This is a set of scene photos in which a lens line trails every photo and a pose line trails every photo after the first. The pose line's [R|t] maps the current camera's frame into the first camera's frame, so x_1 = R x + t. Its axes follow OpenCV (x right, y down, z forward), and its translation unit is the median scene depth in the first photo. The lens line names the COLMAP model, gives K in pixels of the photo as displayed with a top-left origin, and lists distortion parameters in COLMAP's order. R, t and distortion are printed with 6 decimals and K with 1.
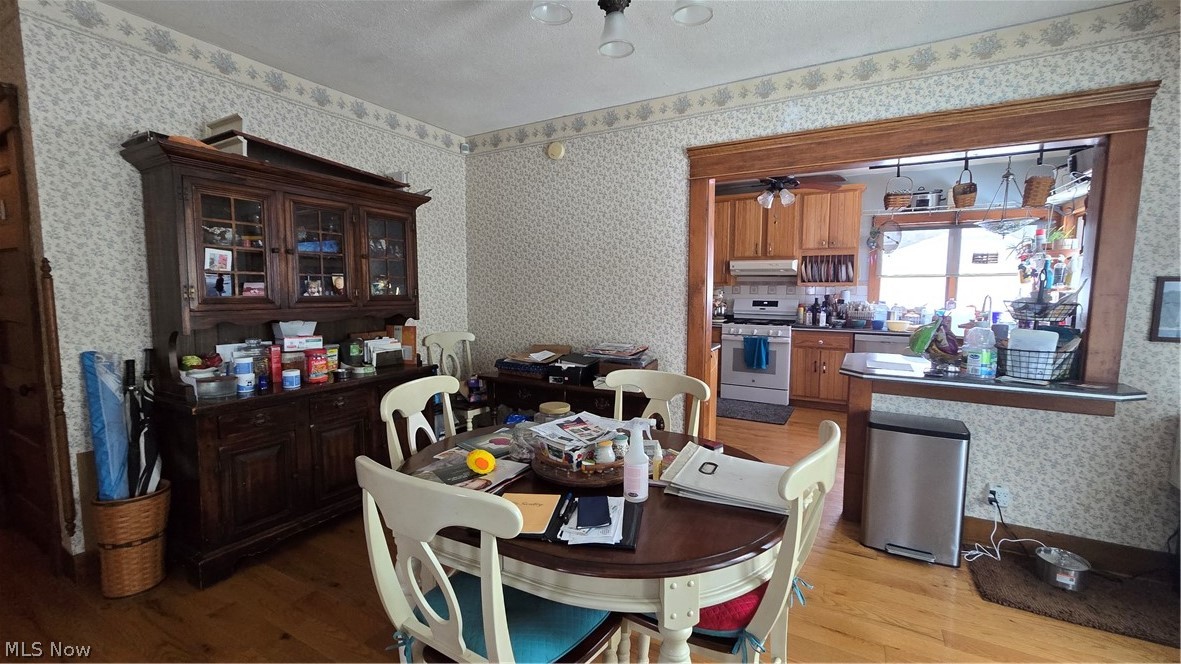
lens RADIAL K [[484.7, 0, 592.6], [0, 484.7, 330.3], [0, 0, 1]] dist [0.000658, -0.000166]
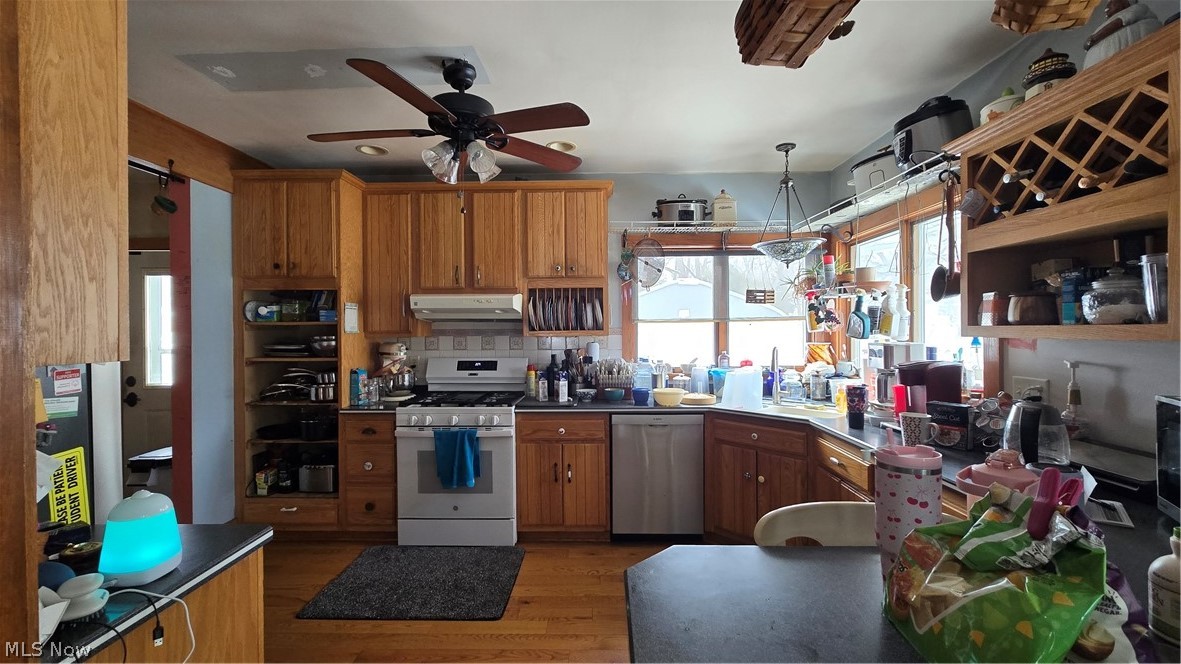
lens RADIAL K [[484.7, 0, 592.6], [0, 484.7, 330.3], [0, 0, 1]] dist [0.000658, -0.000166]
pose [[0.881068, -0.009756, 0.472889, 0.214835], [0.053242, 0.995479, -0.078662, -0.047657], [-0.469983, 0.094485, 0.877604, 0.430453]]
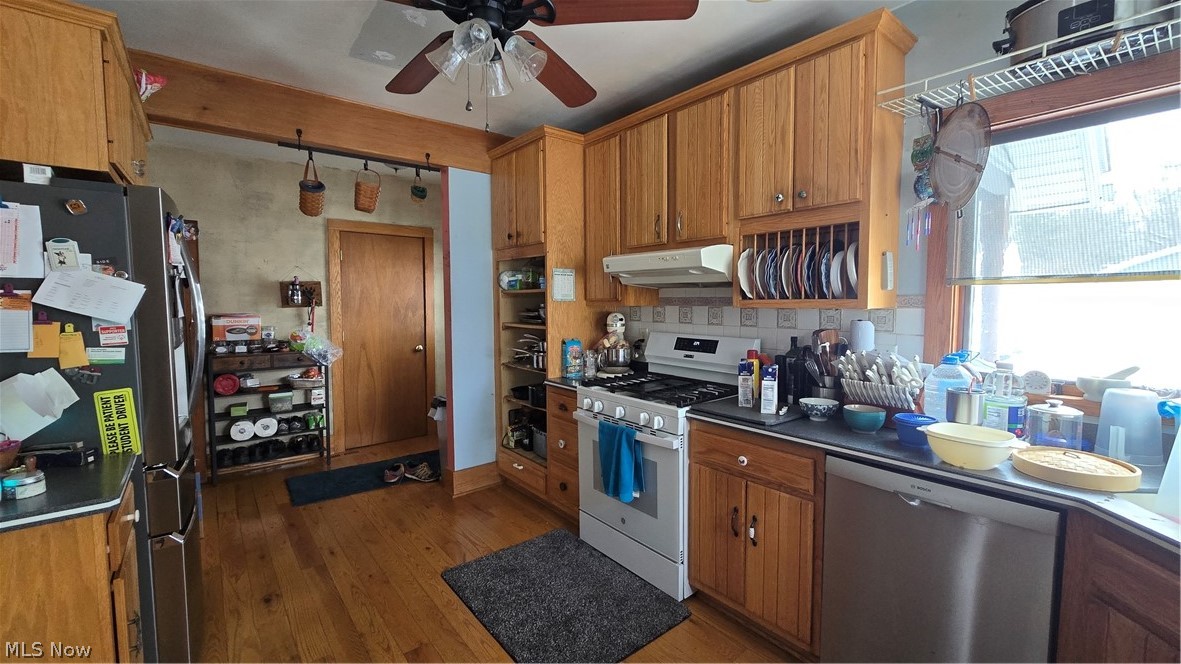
lens RADIAL K [[484.7, 0, 592.6], [0, 484.7, 330.3], [0, 0, 1]] dist [0.000658, -0.000166]
pose [[0.930333, 0.019408, -0.366203, 0.476832], [-0.031082, 0.999178, -0.026008, -0.059364], [0.365397, 0.035578, 0.930172, 0.584554]]
